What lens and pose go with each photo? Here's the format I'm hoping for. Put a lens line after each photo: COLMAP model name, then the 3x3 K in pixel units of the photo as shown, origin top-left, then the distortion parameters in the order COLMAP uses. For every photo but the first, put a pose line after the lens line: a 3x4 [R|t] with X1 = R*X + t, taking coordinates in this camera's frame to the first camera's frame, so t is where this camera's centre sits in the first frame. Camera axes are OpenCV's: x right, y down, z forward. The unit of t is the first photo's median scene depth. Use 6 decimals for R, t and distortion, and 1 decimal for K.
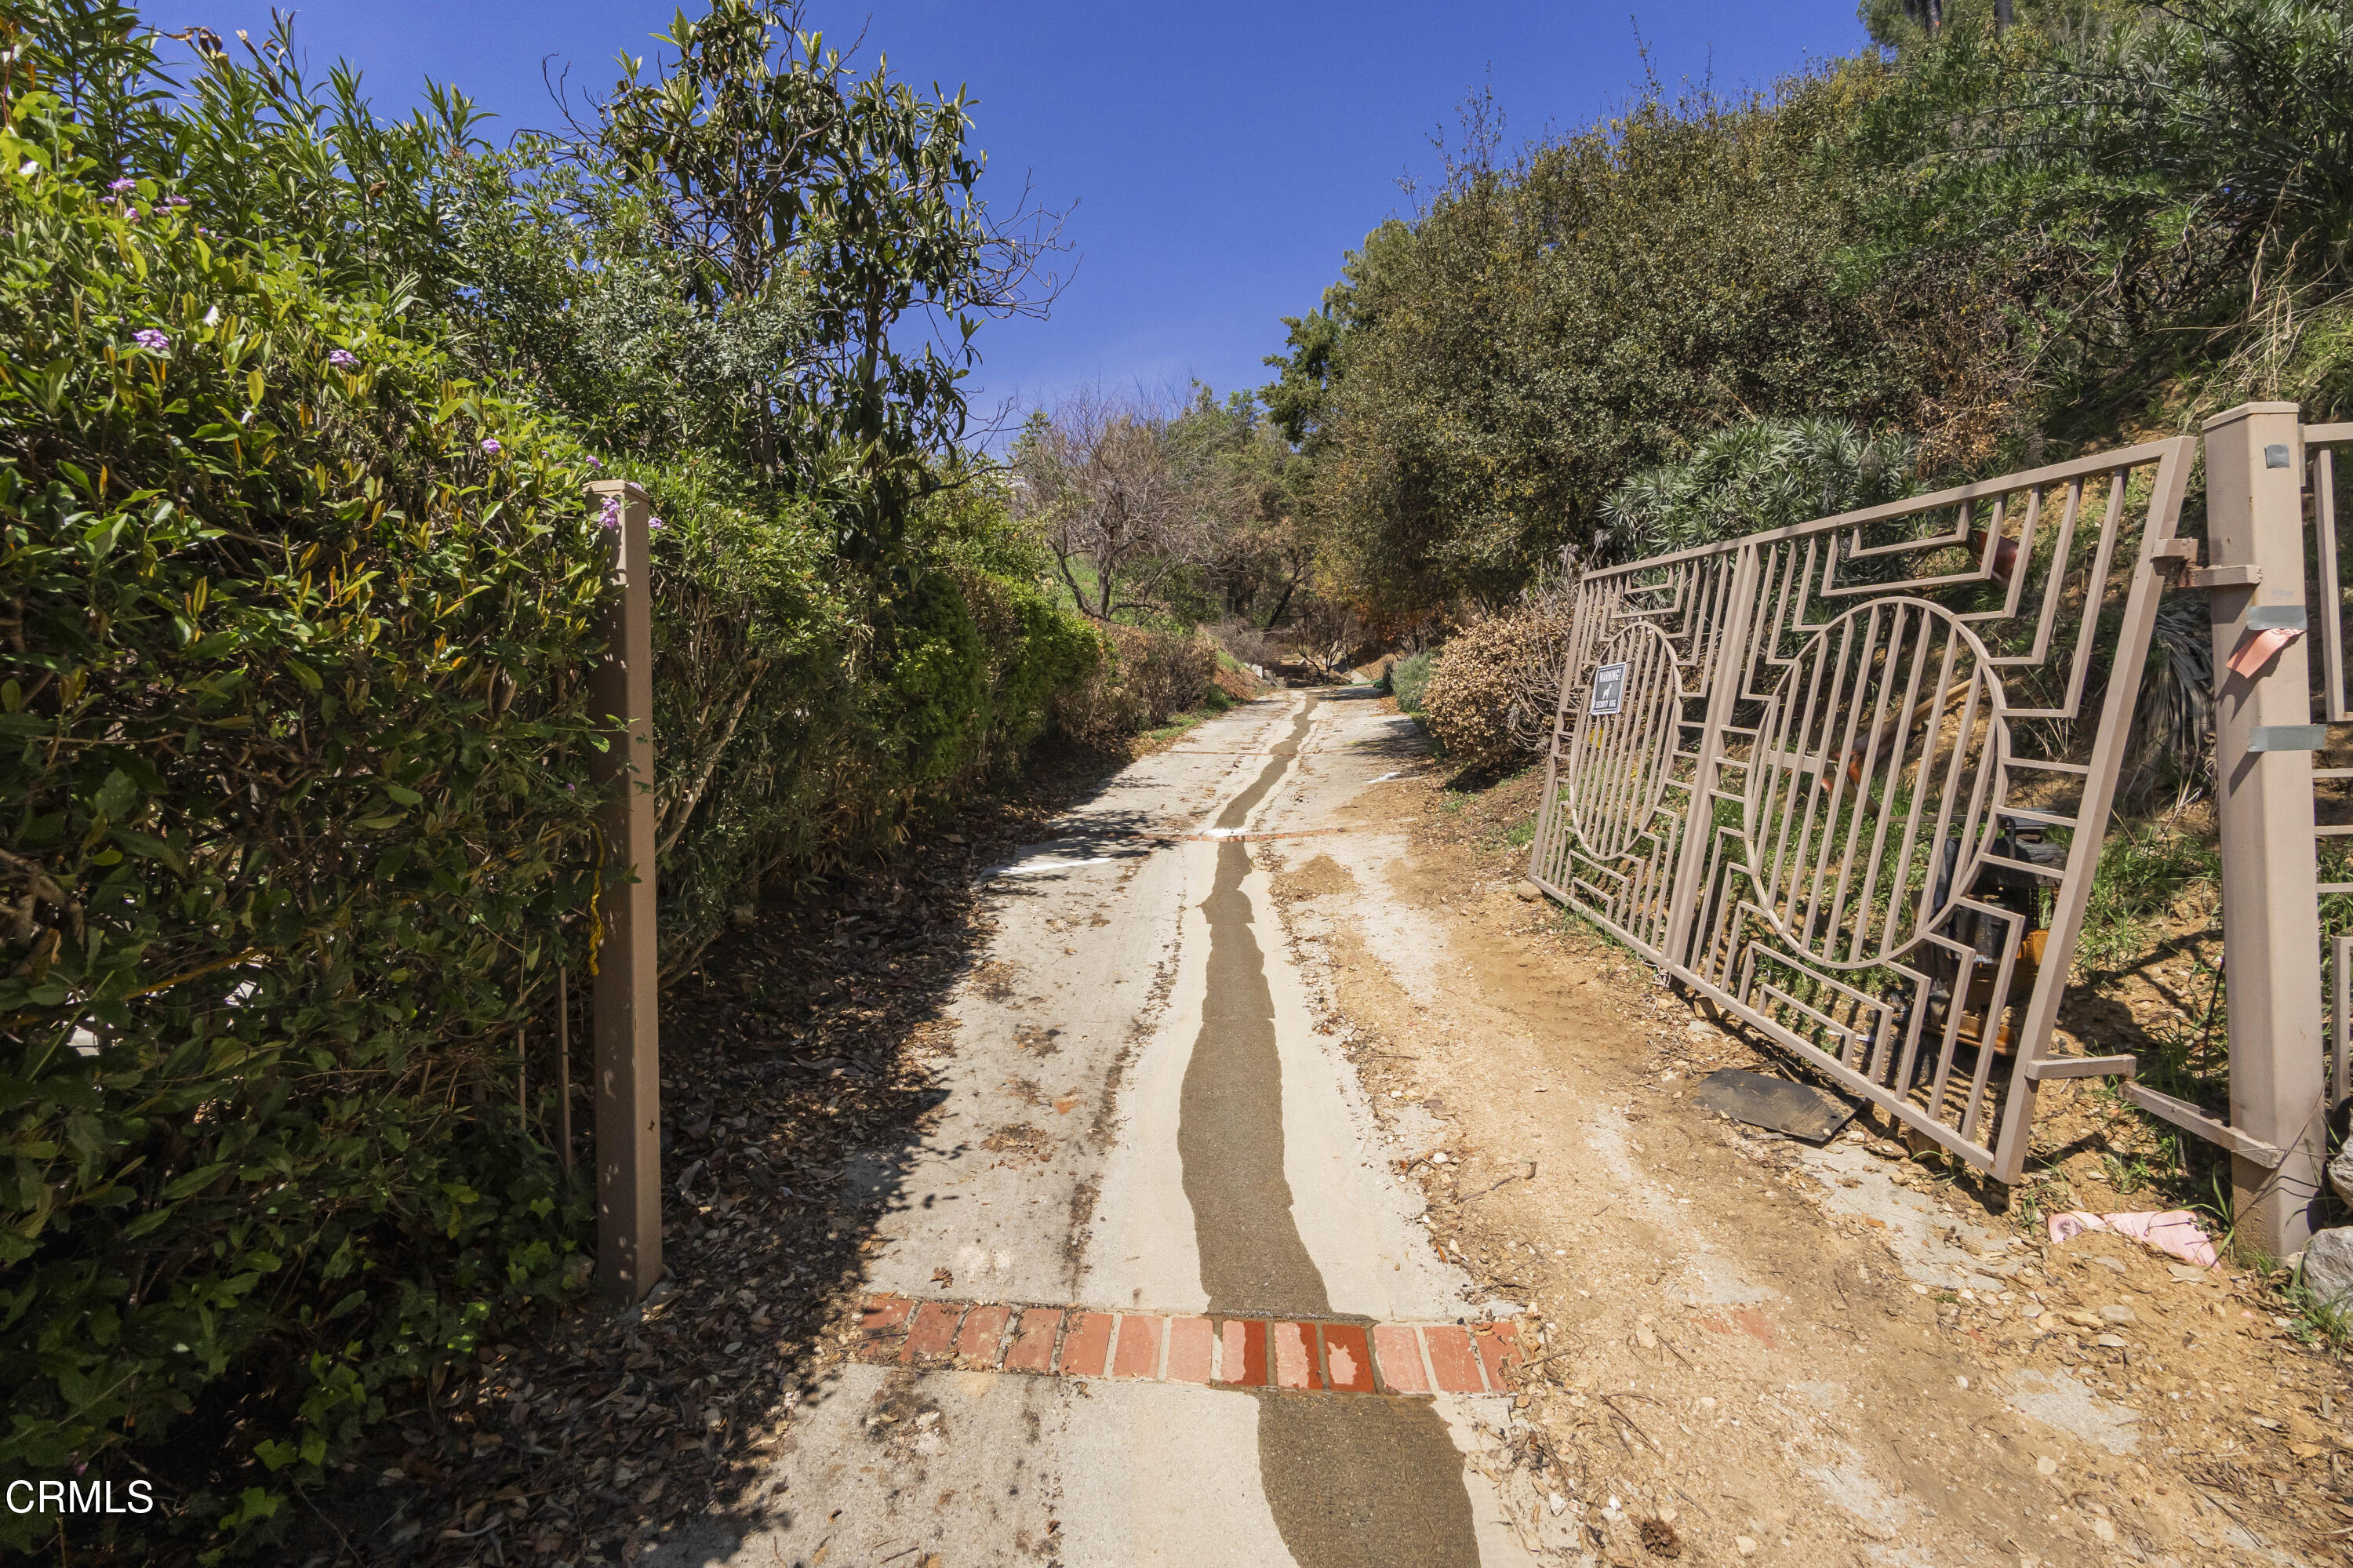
lens RADIAL K [[1019.6, 0, 1175.7], [0, 1019.6, 786.1], [0, 0, 1]] dist [0.001884, 0.000370]
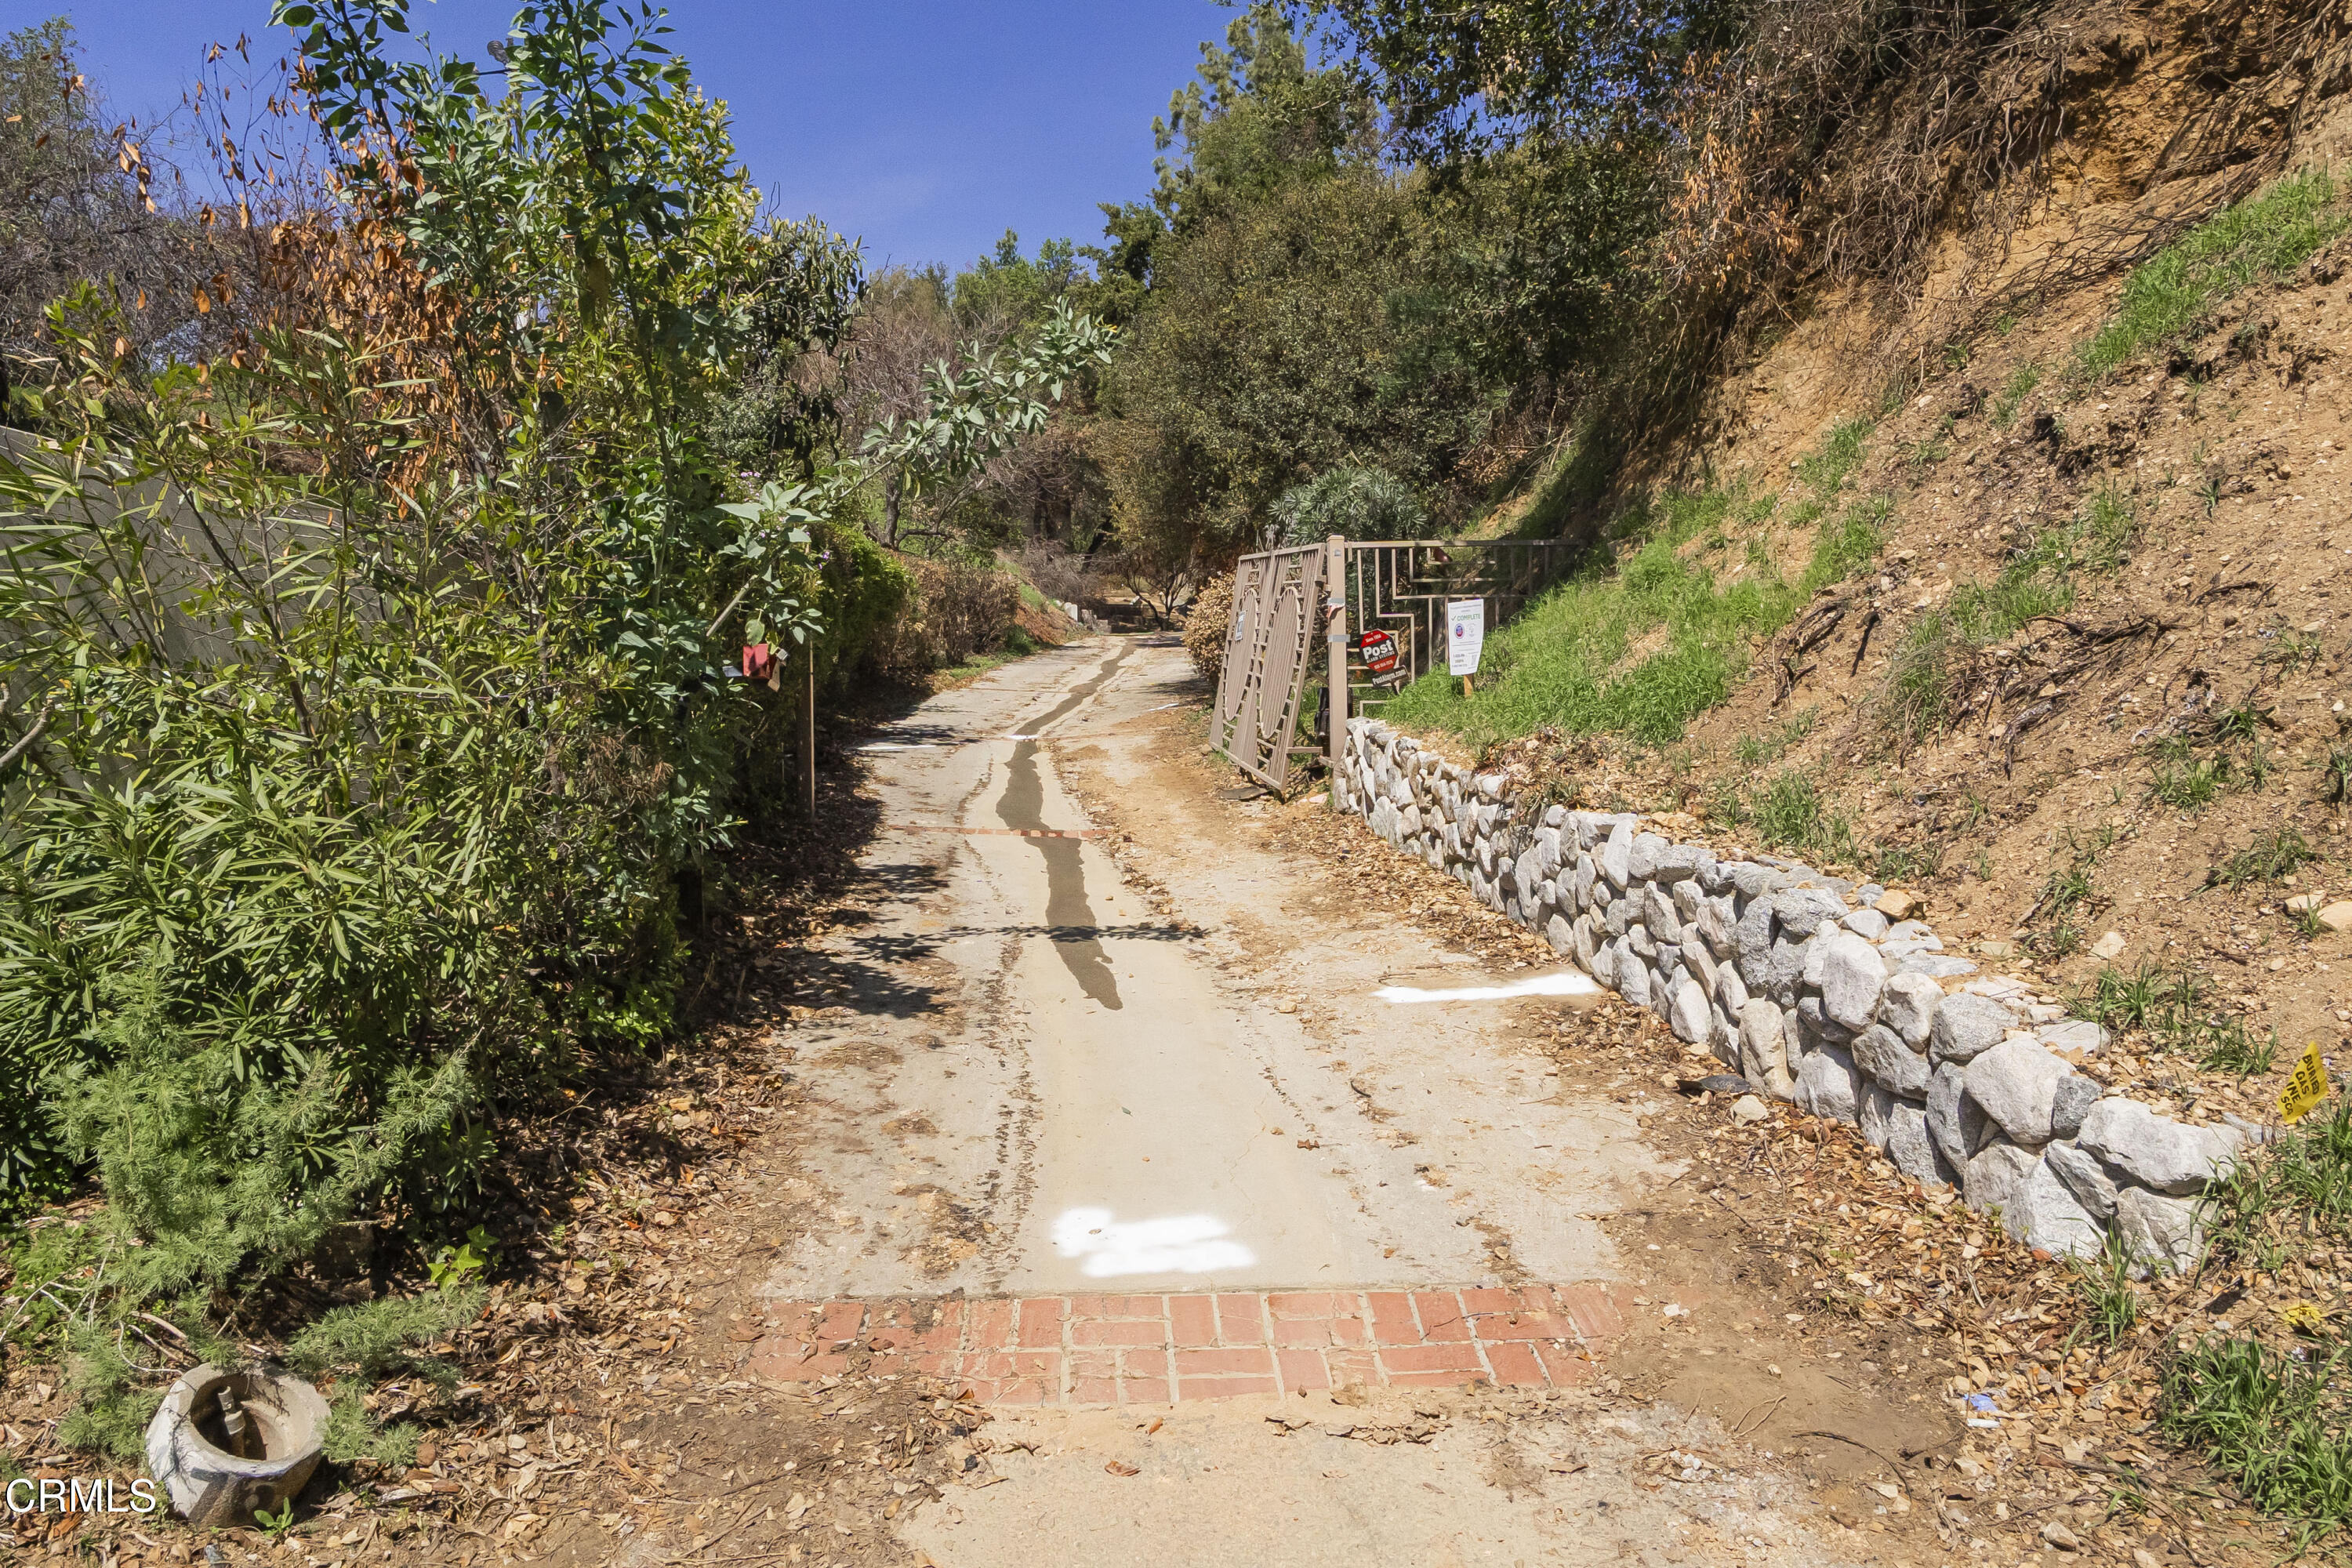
lens RADIAL K [[1492.3, 0, 1177.5], [0, 1492.3, 782.3], [0, 0, 1]] dist [0.004352, 0.000173]
pose [[0.989172, 0.012518, 0.146224, -0.016917], [-0.012813, 0.999917, 0.001076, 0.055356], [-0.146199, -0.002938, 0.989251, -0.486857]]
